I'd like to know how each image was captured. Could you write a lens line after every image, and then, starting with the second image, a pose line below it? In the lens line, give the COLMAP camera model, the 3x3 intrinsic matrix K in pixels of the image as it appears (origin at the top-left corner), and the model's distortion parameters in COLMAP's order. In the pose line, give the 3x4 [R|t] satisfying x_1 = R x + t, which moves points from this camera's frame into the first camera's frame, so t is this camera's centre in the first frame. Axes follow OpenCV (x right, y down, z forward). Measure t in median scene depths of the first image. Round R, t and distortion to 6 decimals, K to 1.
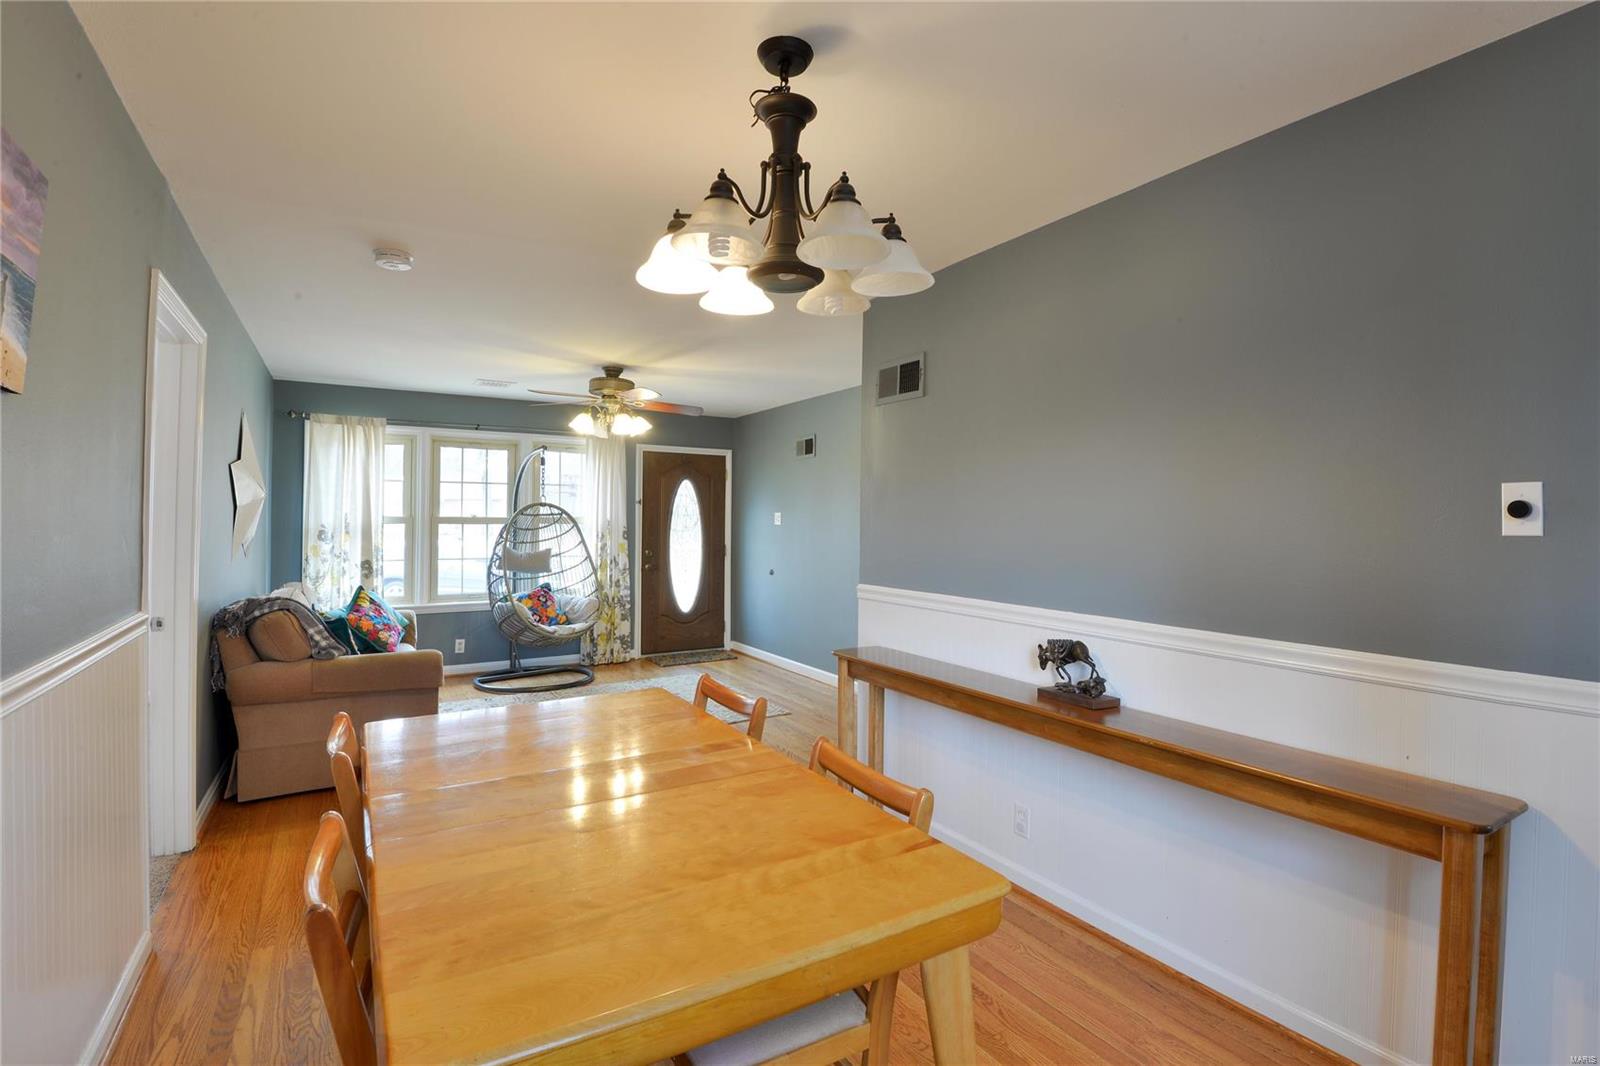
lens RADIAL K [[770.8, 0, 813.3], [0, 770.8, 507.6], [0, 0, 1]] dist [-0.019745, -0.010877]
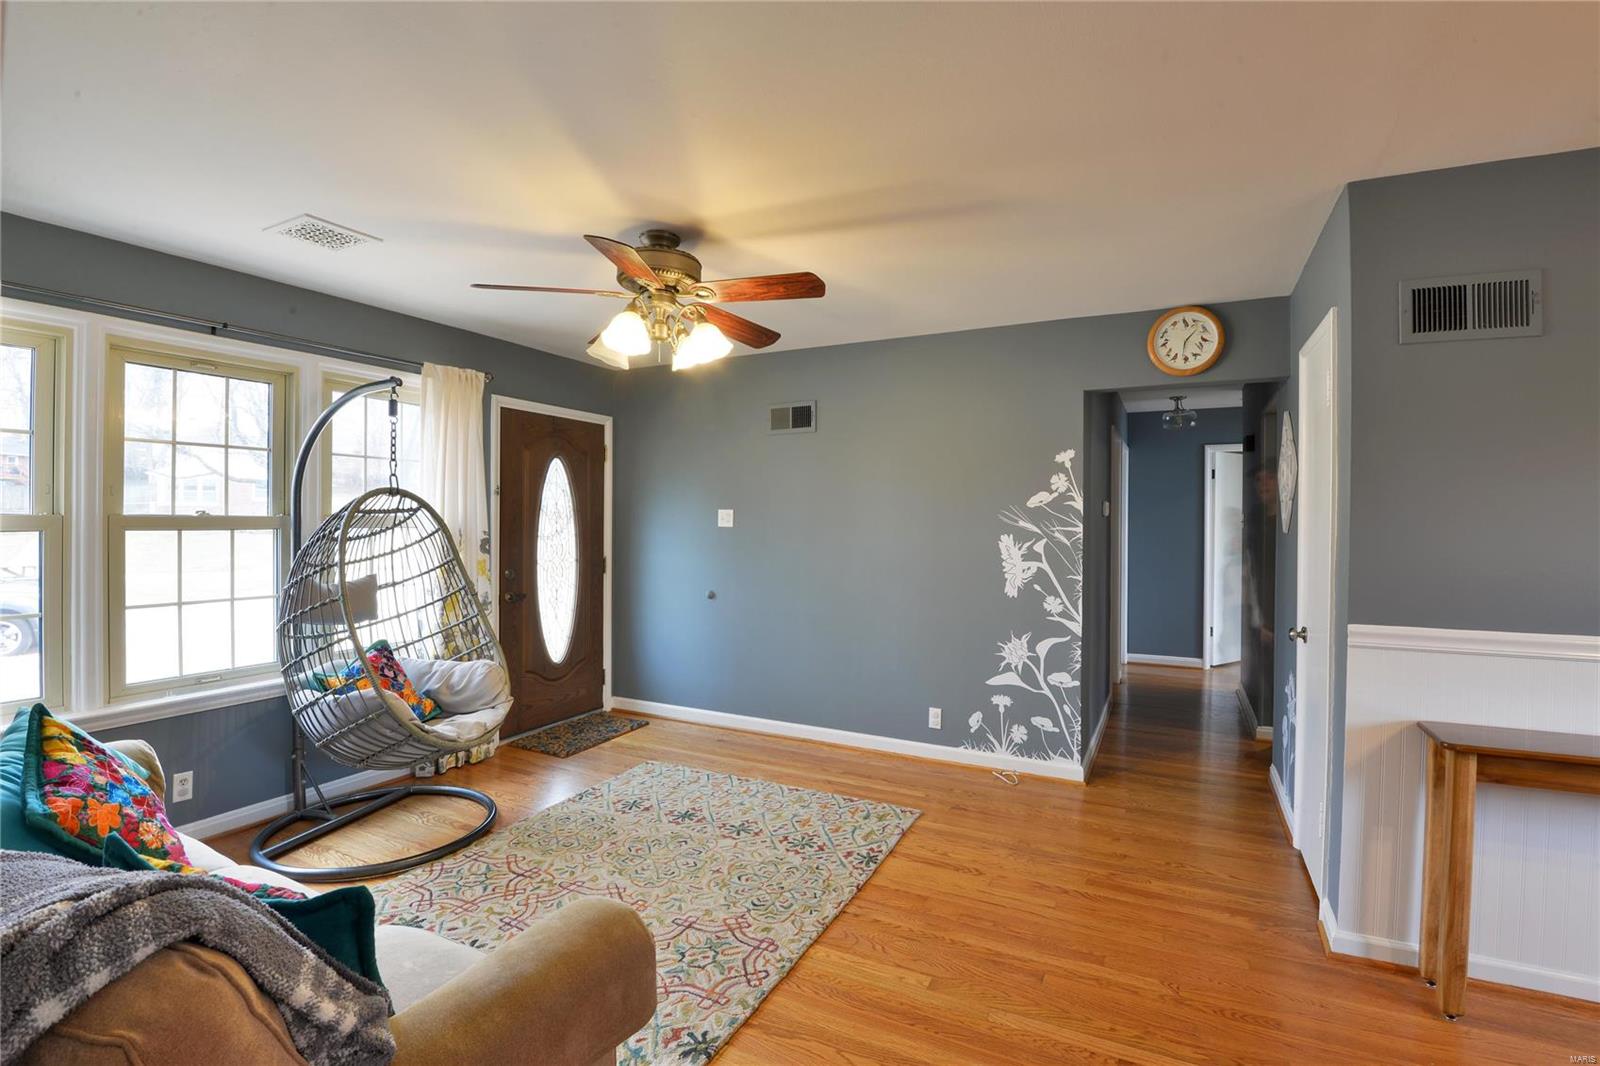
lens RADIAL K [[744.9, 0, 788.7], [0, 744.9, 524.5], [0, 0, 1]] dist [-0.003983, -0.026407]
pose [[0.852951, -0.003746, 0.521977, -0.369990], [-0.009036, 0.999718, 0.021940, 0.004670], [-0.521913, -0.023430, 0.852677, 0.415644]]
